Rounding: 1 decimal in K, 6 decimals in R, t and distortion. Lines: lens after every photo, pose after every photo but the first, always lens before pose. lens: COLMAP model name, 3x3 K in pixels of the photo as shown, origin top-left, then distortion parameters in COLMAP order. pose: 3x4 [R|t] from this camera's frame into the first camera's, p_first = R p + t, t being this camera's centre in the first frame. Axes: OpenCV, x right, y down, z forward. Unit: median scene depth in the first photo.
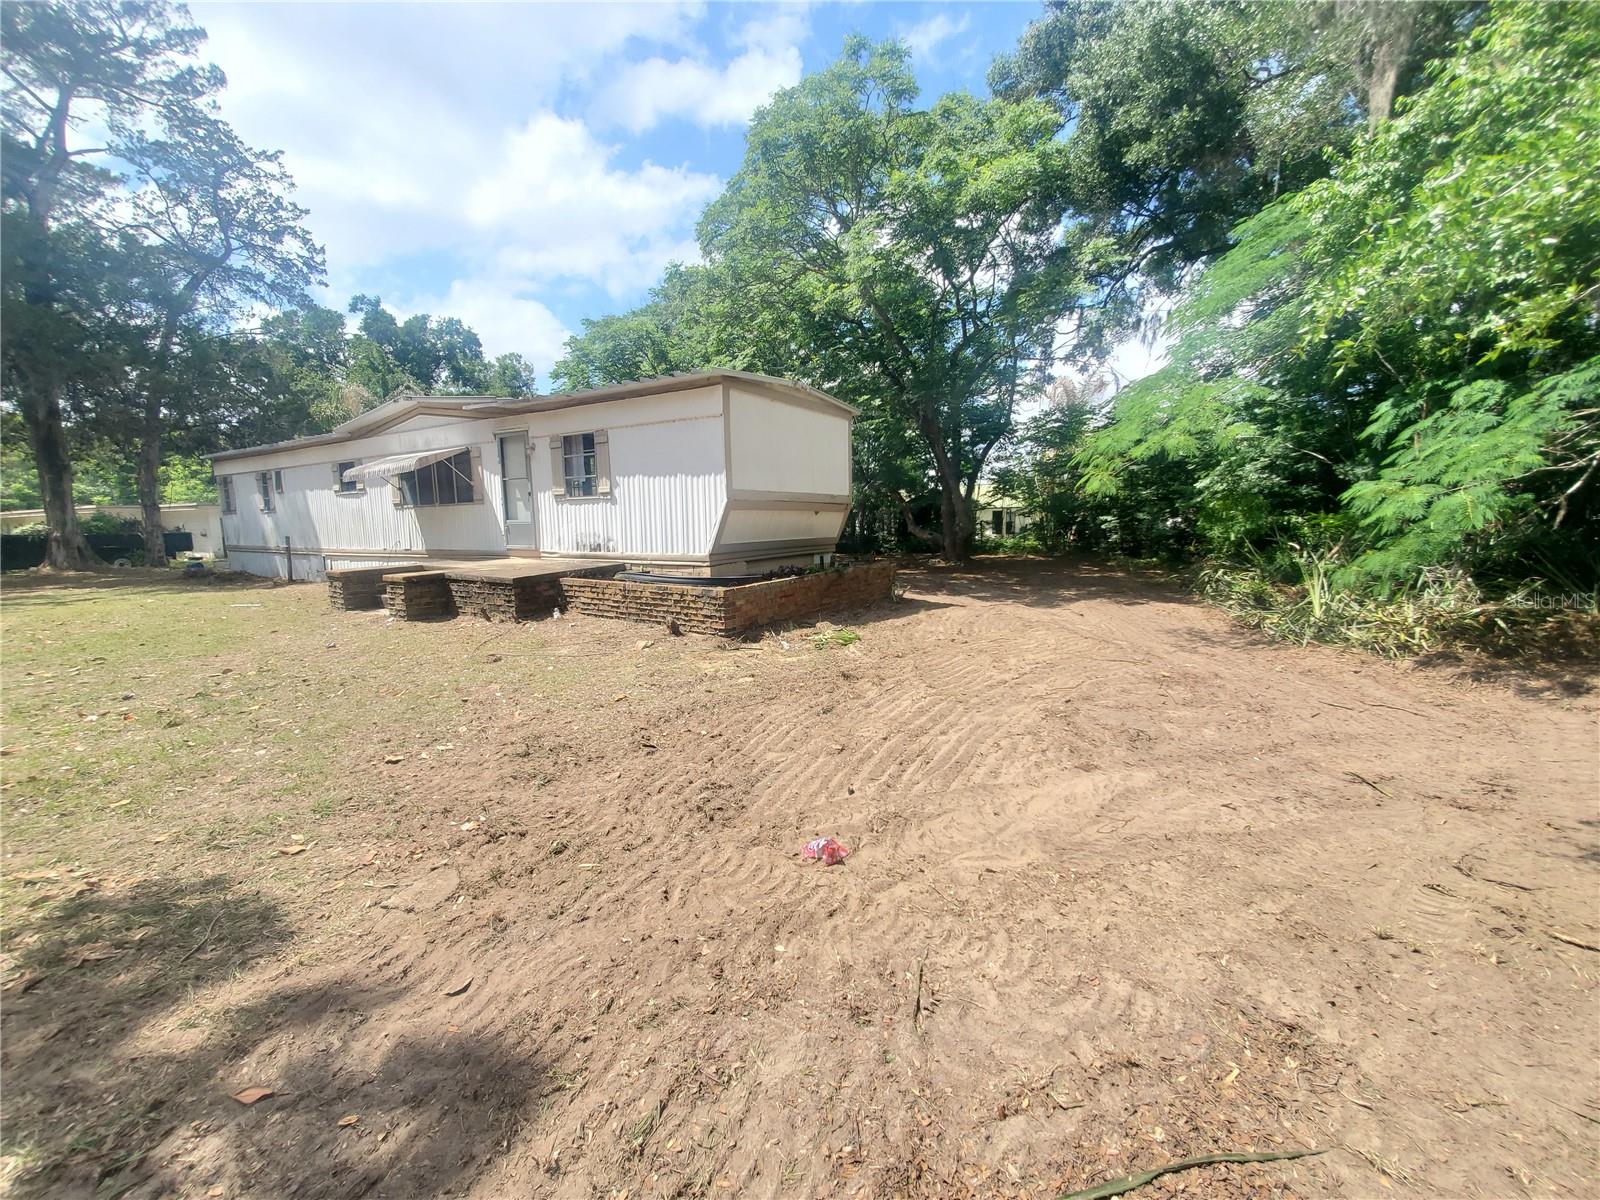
lens RADIAL K [[640.3, 0, 803.7], [0, 640.3, 595.9], [0, 0, 1]] dist [0.010197, -0.003441]
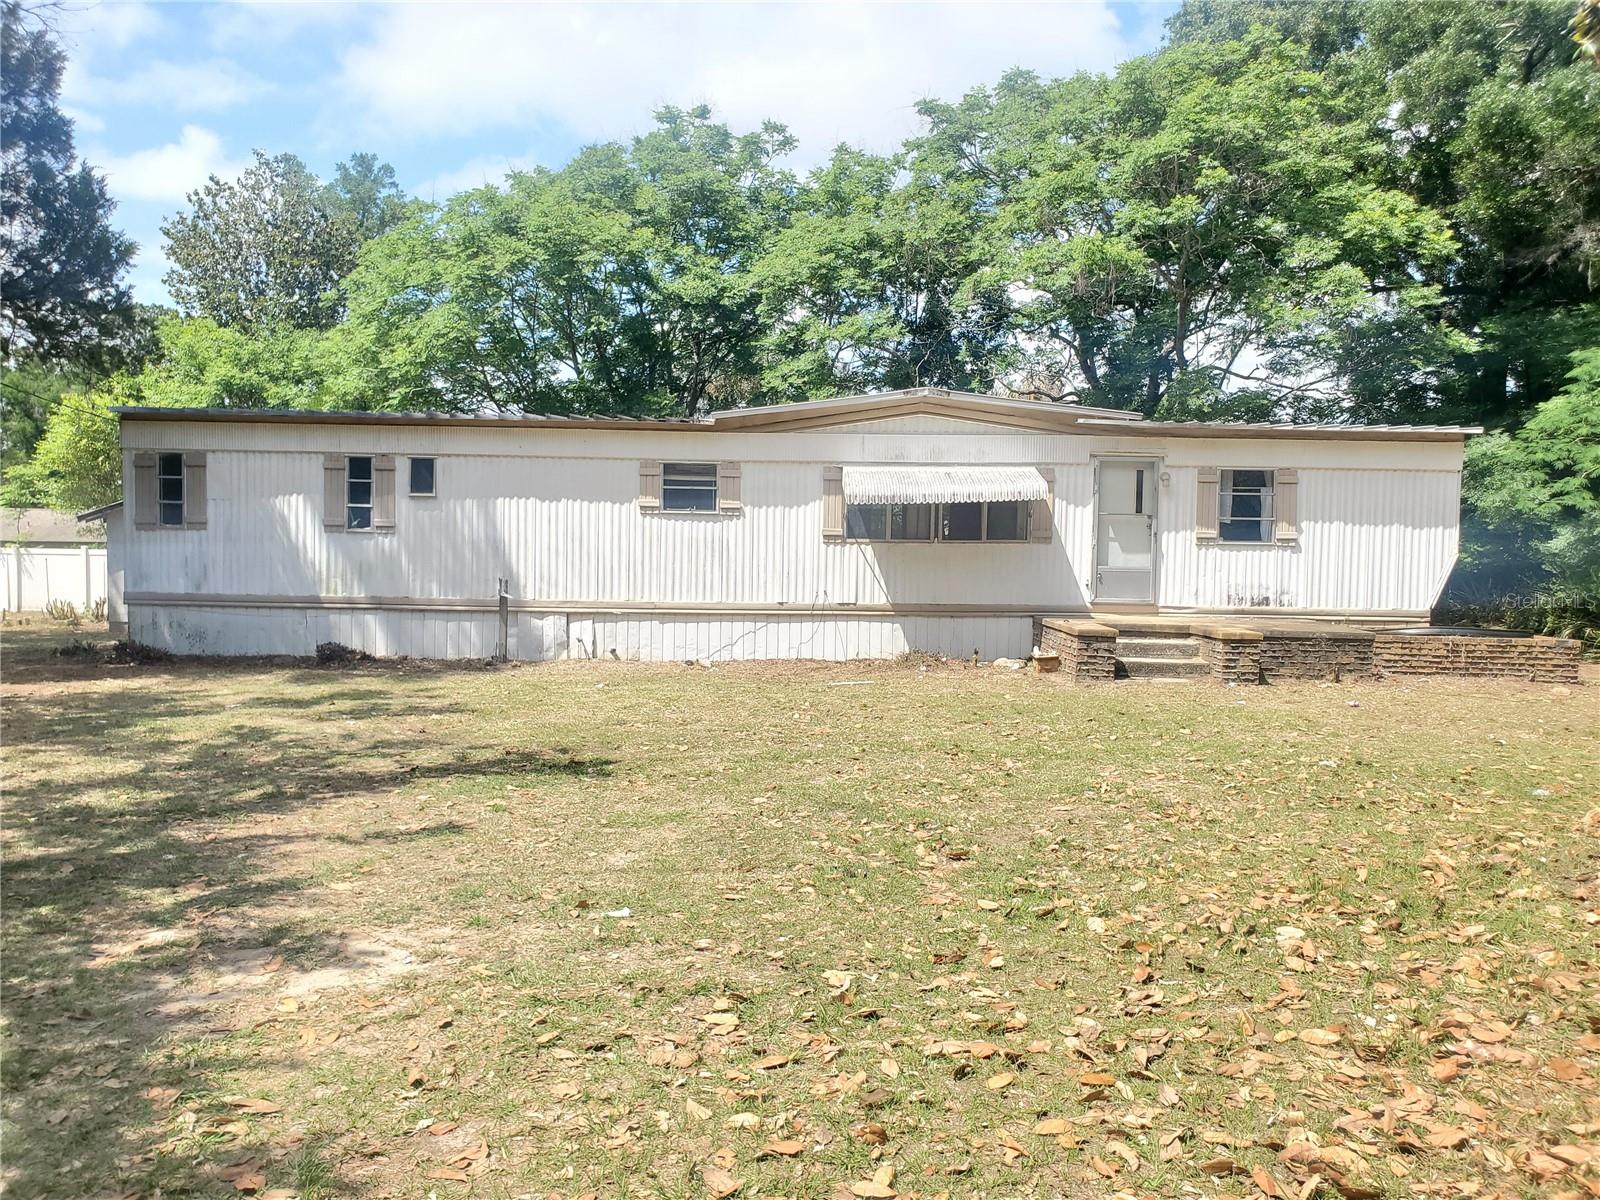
lens RADIAL K [[1259.7, 0, 812.3], [0, 1259.7, 596.0], [0, 0, 1]] dist [0.038334, -0.029800]
pose [[0.840476, 0.003678, 0.541836, -1.610827], [0.038871, 0.996991, -0.067064, 0.006847], [-0.540452, 0.077428, 0.837804, -0.080428]]
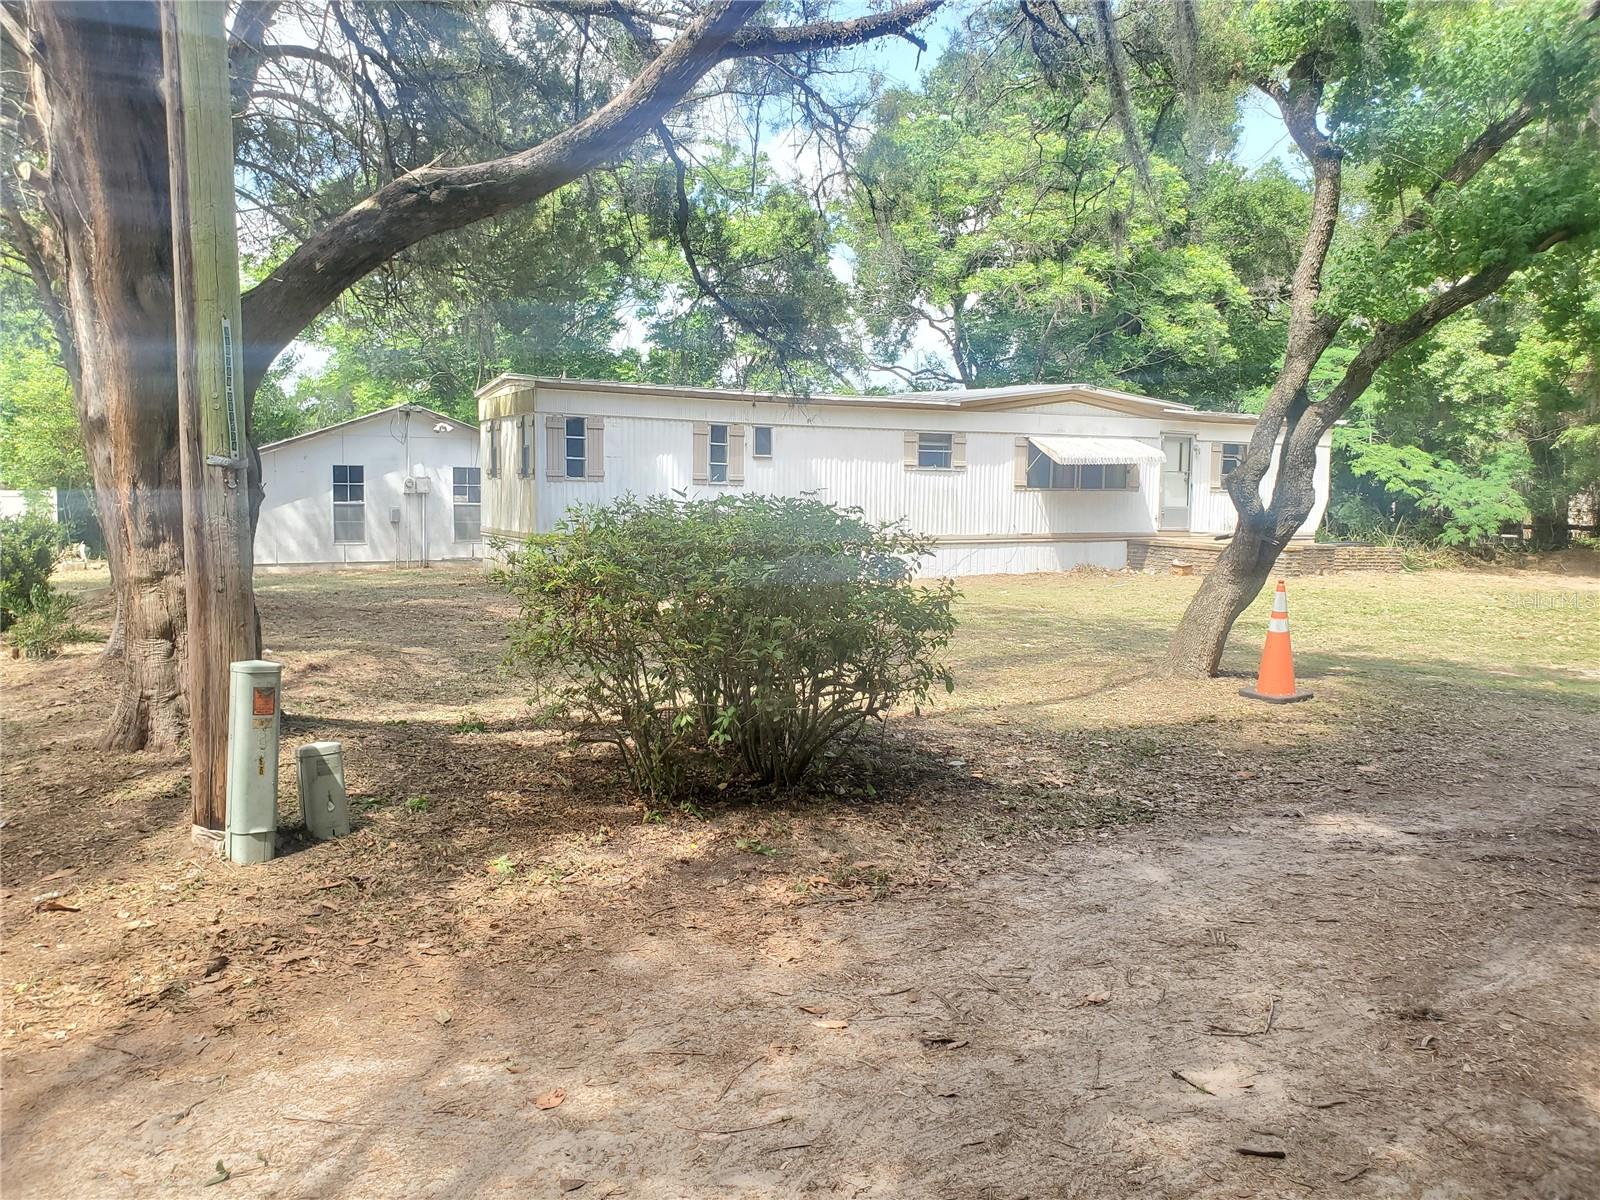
lens RADIAL K [[1259.7, 0, 785.9], [0, 1259.7, 607.6], [0, 0, 1]] dist [0.038334, -0.029800]
pose [[0.528724, -0.062254, 0.846508, -2.847330], [0.077965, 0.996653, 0.024599, -0.044204], [-0.845206, 0.052992, 0.531808, 0.377585]]
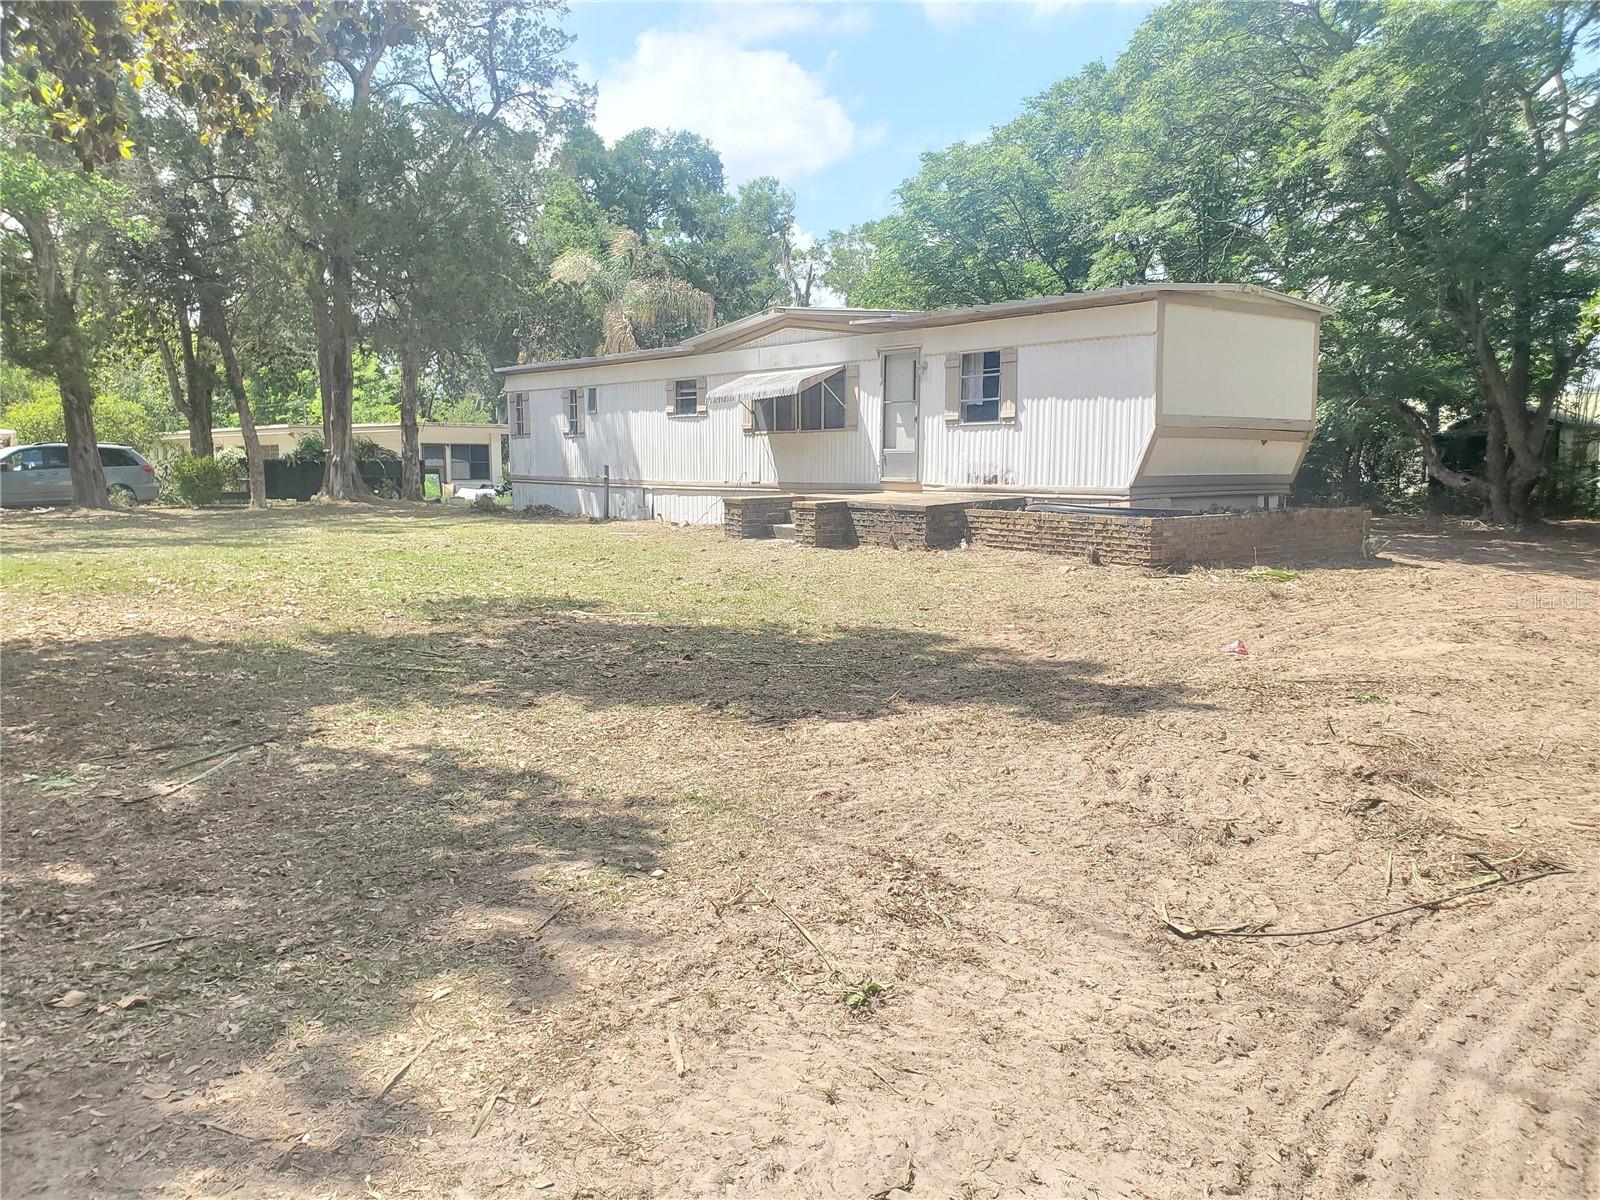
lens RADIAL K [[1259.7, 0, 795.5], [0, 1259.7, 585.4], [0, 0, 1]] dist [0.038334, -0.029800]
pose [[0.938209, 0.047987, -0.342727, 0.021313], [-0.053620, 0.998537, -0.006975, 0.089600], [0.341891, 0.024921, 0.939409, -0.664987]]
